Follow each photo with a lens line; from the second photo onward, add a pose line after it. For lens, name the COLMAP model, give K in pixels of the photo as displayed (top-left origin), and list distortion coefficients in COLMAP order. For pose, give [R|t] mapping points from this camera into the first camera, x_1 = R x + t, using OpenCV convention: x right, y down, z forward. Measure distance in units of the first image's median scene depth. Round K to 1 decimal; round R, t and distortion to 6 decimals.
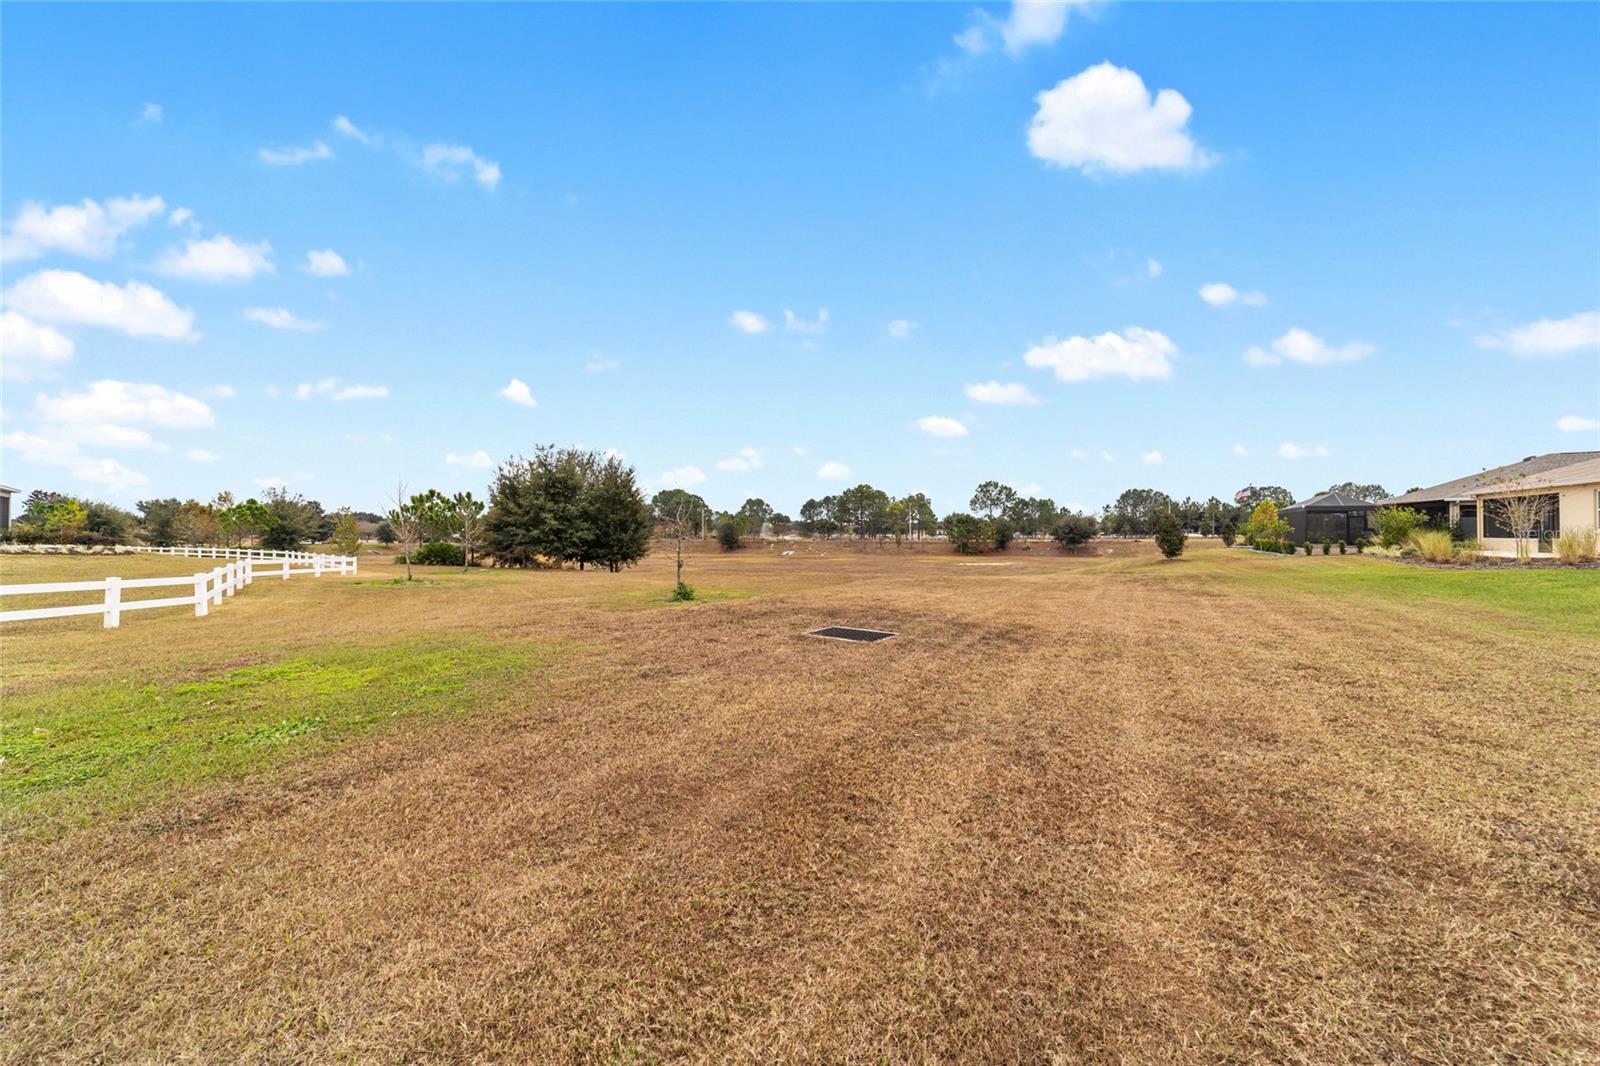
lens RADIAL K [[620.8, 0, 800.0], [0, 620.8, 533.0], [0, 0, 1]] dist [-0.023990, 0.009396]
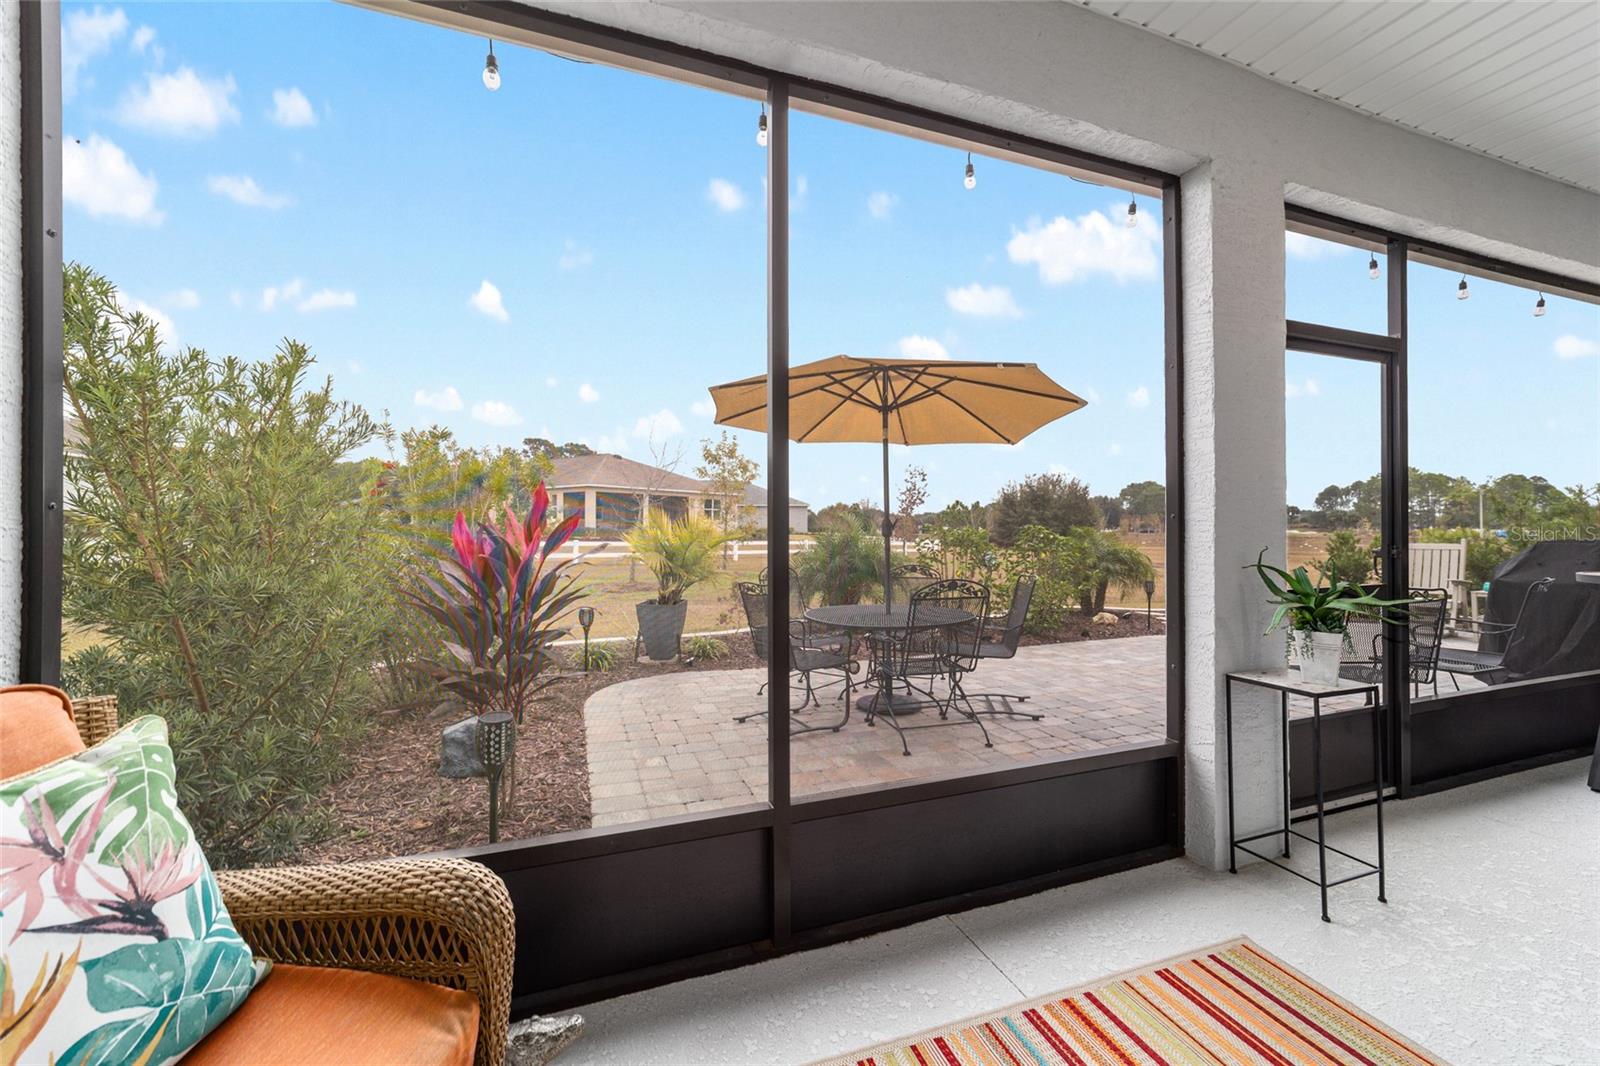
lens RADIAL K [[613.2, 0, 799.7], [0, 613.2, 524.9], [0, 0, 1]] dist [-0.019194, 0.009515]
pose [[0.749480, 0.002215, -0.662023, 0.197196], [-0.002615, 0.999997, 0.000386, -0.007363], [0.662021, 0.001441, 0.749484, -0.602693]]
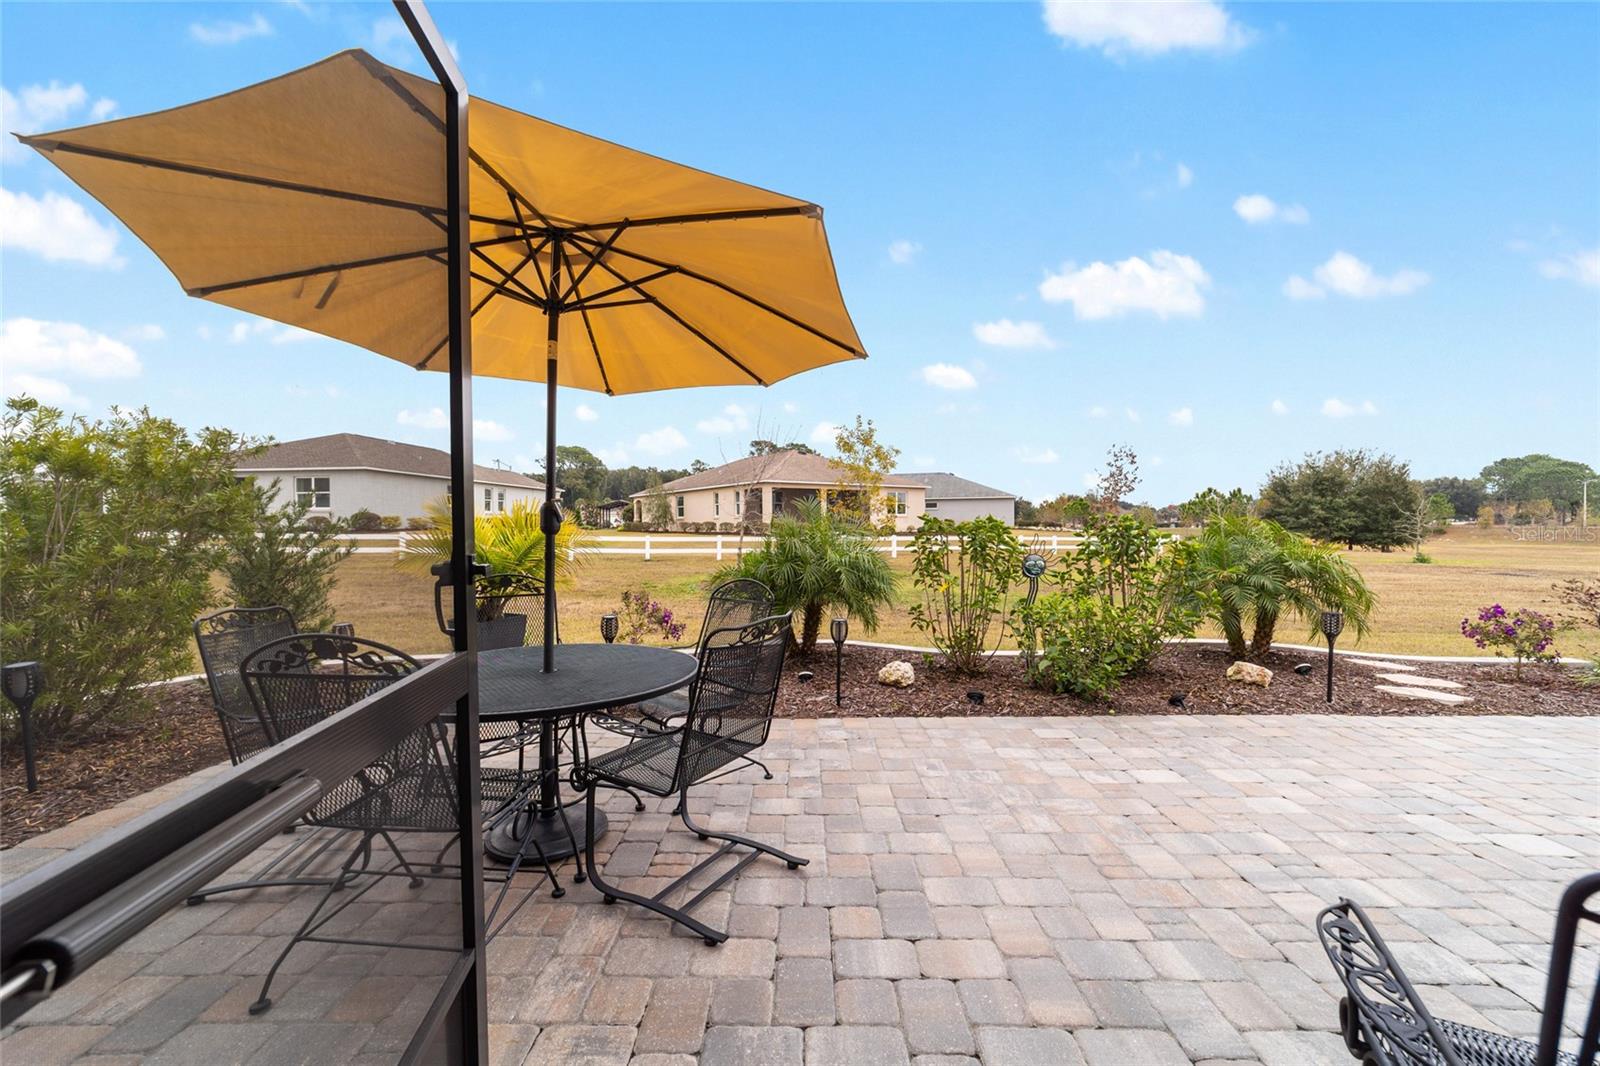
lens RADIAL K [[613.2, 0, 799.7], [0, 613.2, 524.9], [0, 0, 1]] dist [-0.019194, 0.009515]
pose [[0.466602, 0.004485, -0.884456, 0.202381], [0.005883, 0.999949, 0.008174, -0.006653], [0.884448, -0.009017, 0.466552, -0.520165]]
